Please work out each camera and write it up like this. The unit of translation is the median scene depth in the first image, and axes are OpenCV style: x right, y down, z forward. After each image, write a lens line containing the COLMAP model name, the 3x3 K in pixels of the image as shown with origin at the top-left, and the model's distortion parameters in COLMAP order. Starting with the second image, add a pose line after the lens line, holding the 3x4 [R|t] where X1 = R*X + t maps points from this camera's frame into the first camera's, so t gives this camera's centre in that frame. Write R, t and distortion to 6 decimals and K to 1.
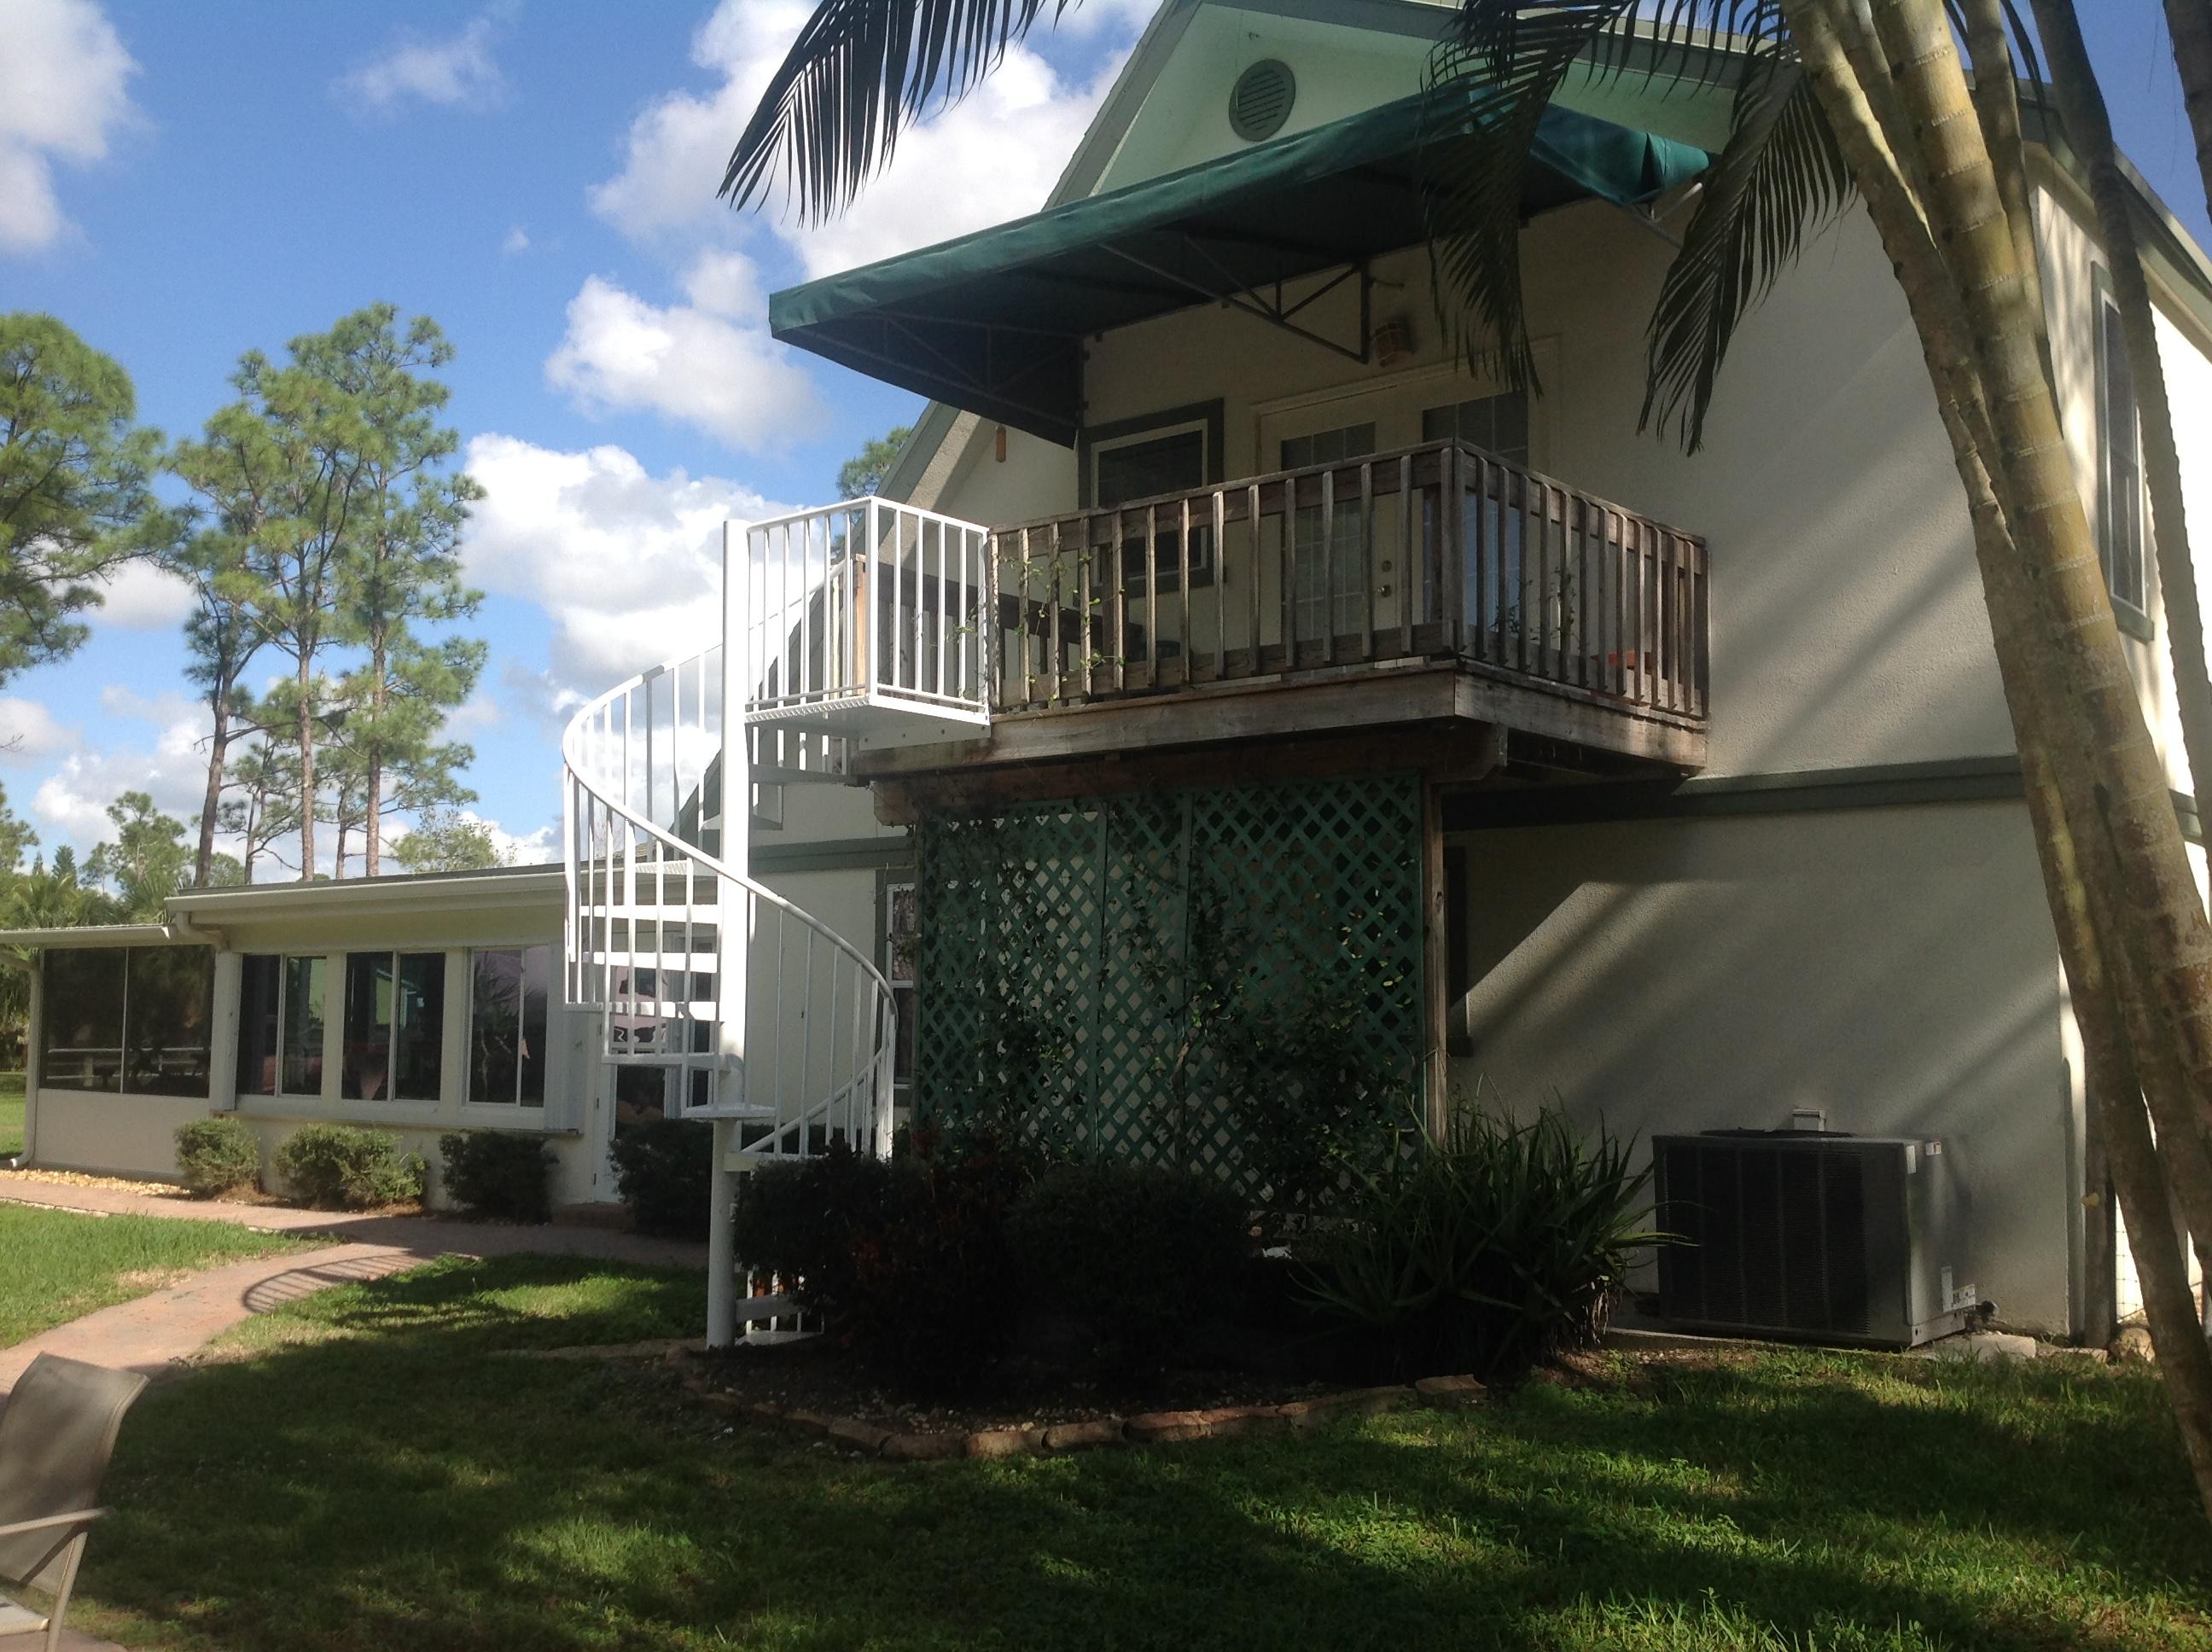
lens RADIAL K [[2071.6, 0, 1089.1], [0, 2071.6, 858.2], [0, 0, 1]] dist [0.178824, -0.410972]
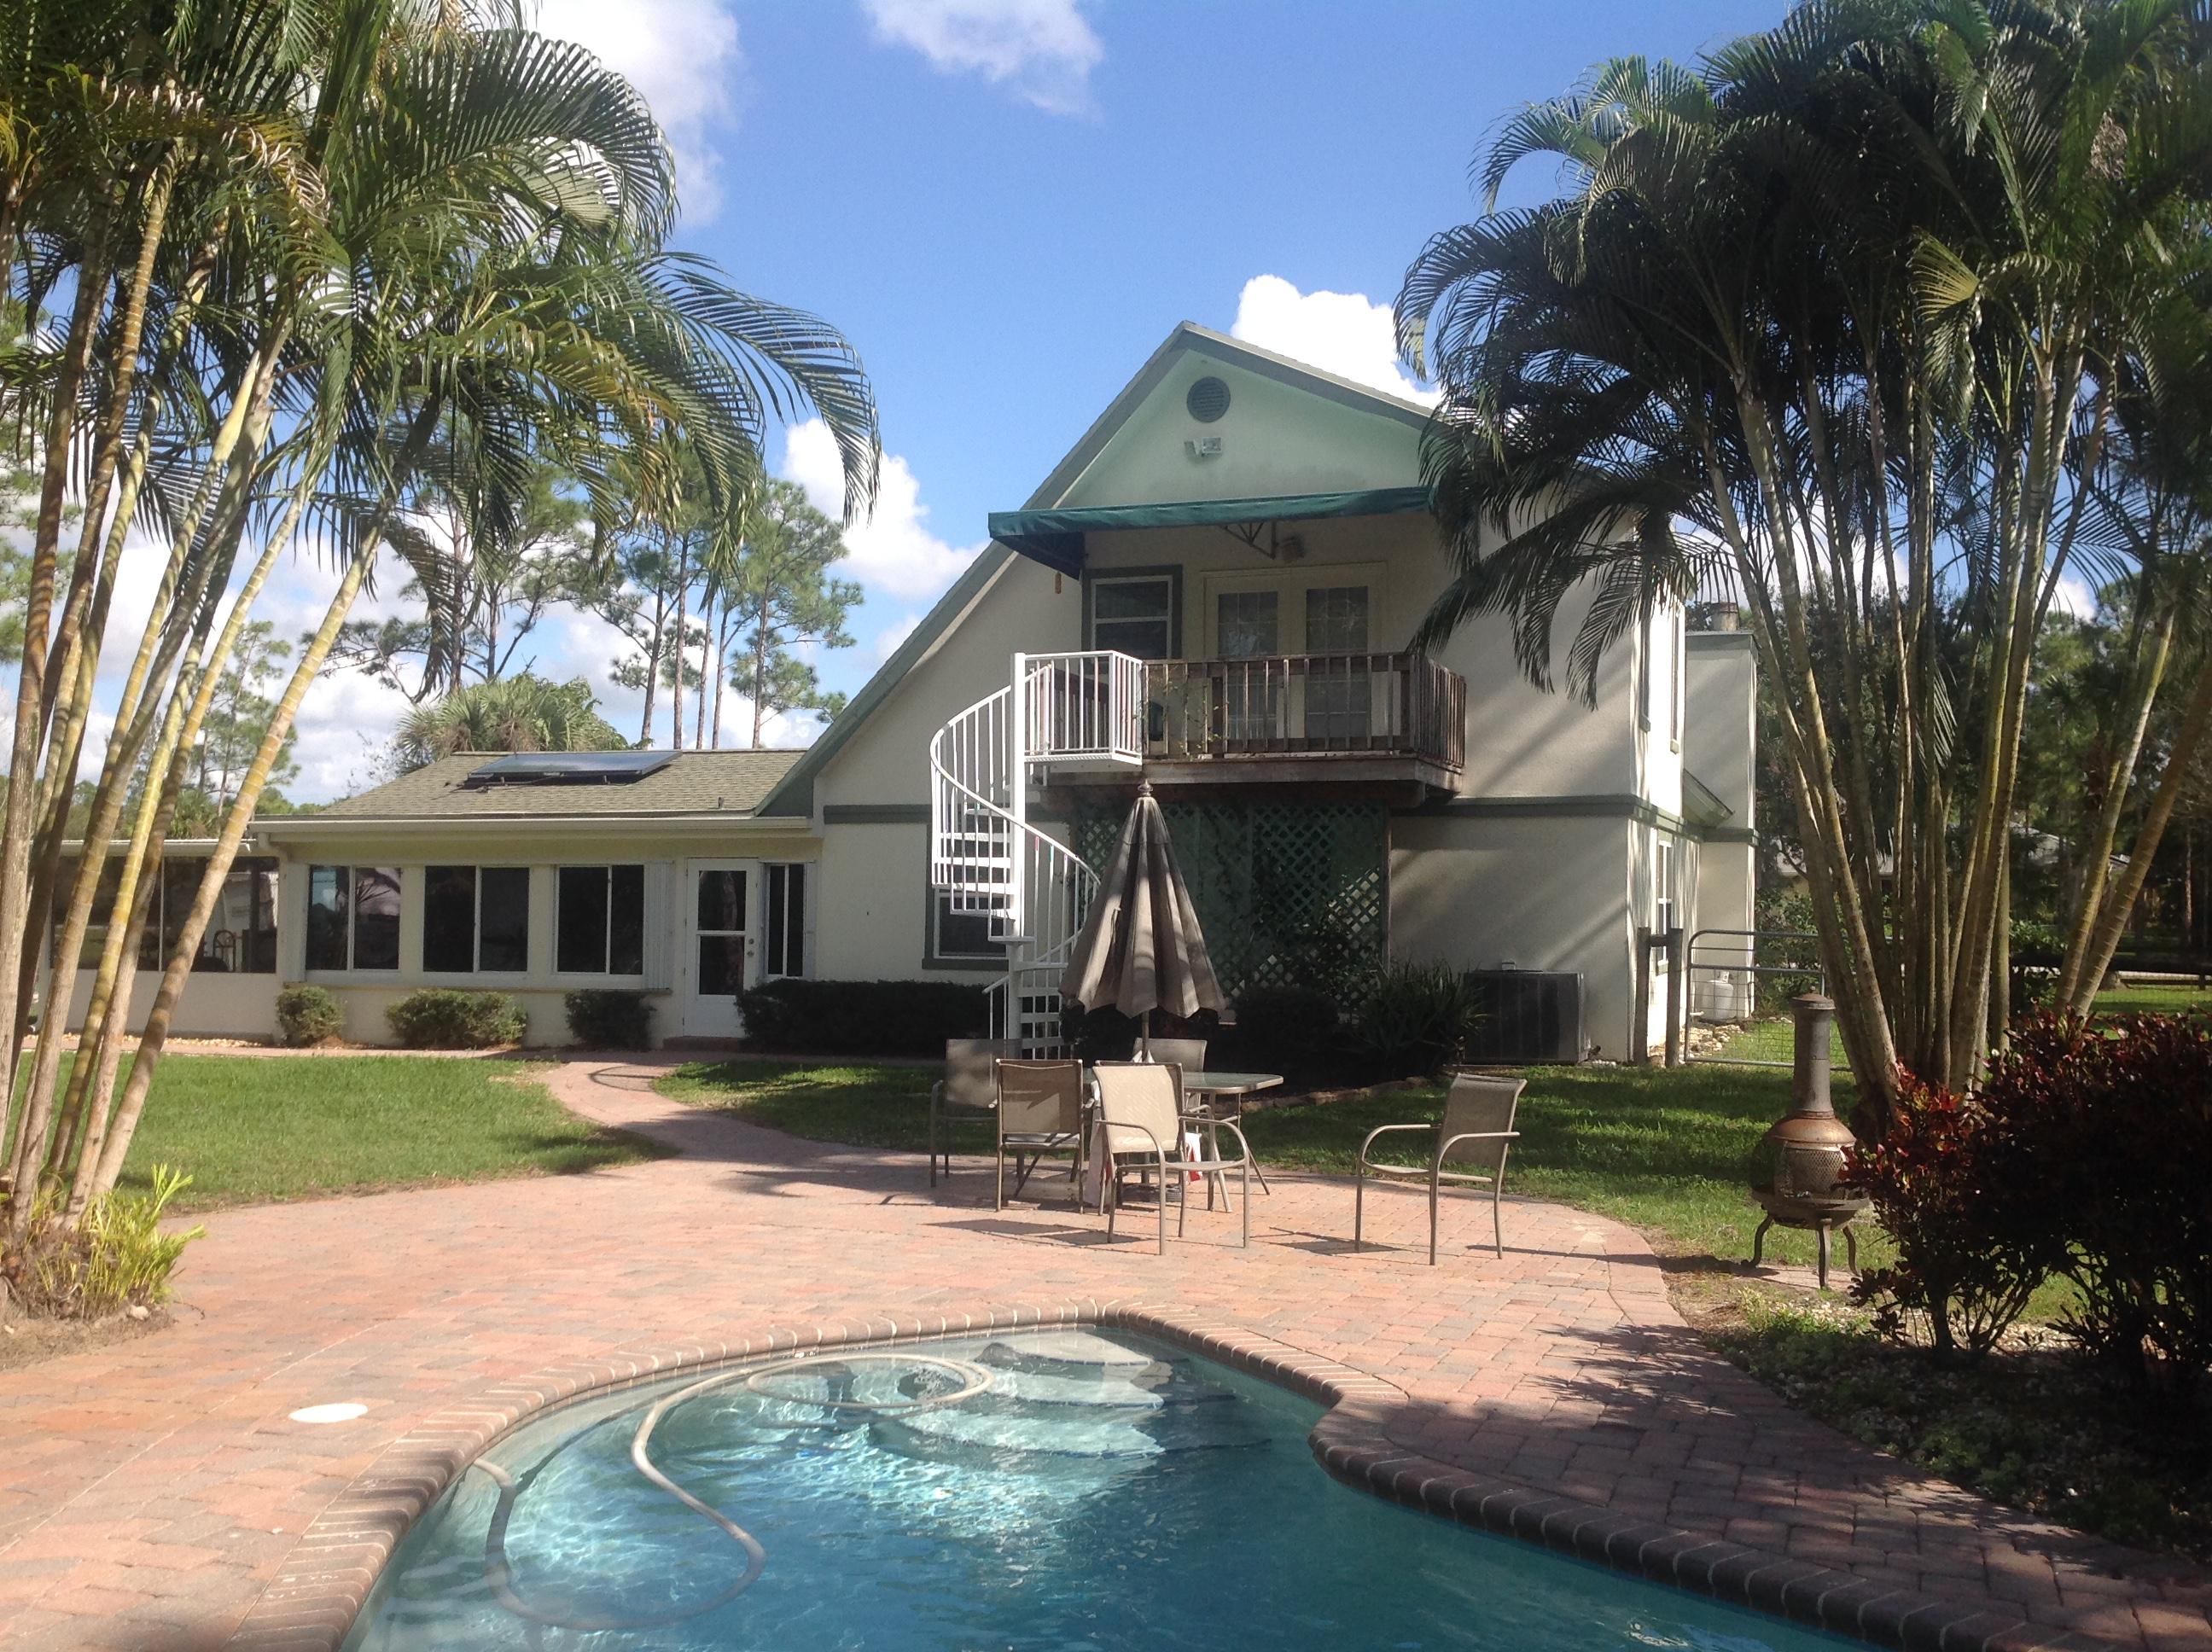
lens RADIAL K [[2071.6, 0, 1089.1], [0, 2071.6, 858.2], [0, 0, 1]] dist [0.178824, -0.410972]
pose [[0.944338, 0.008389, 0.328871, -0.614447], [-0.026130, 0.998429, 0.049563, -0.061147], [-0.327939, -0.055397, 0.943073, -0.674544]]
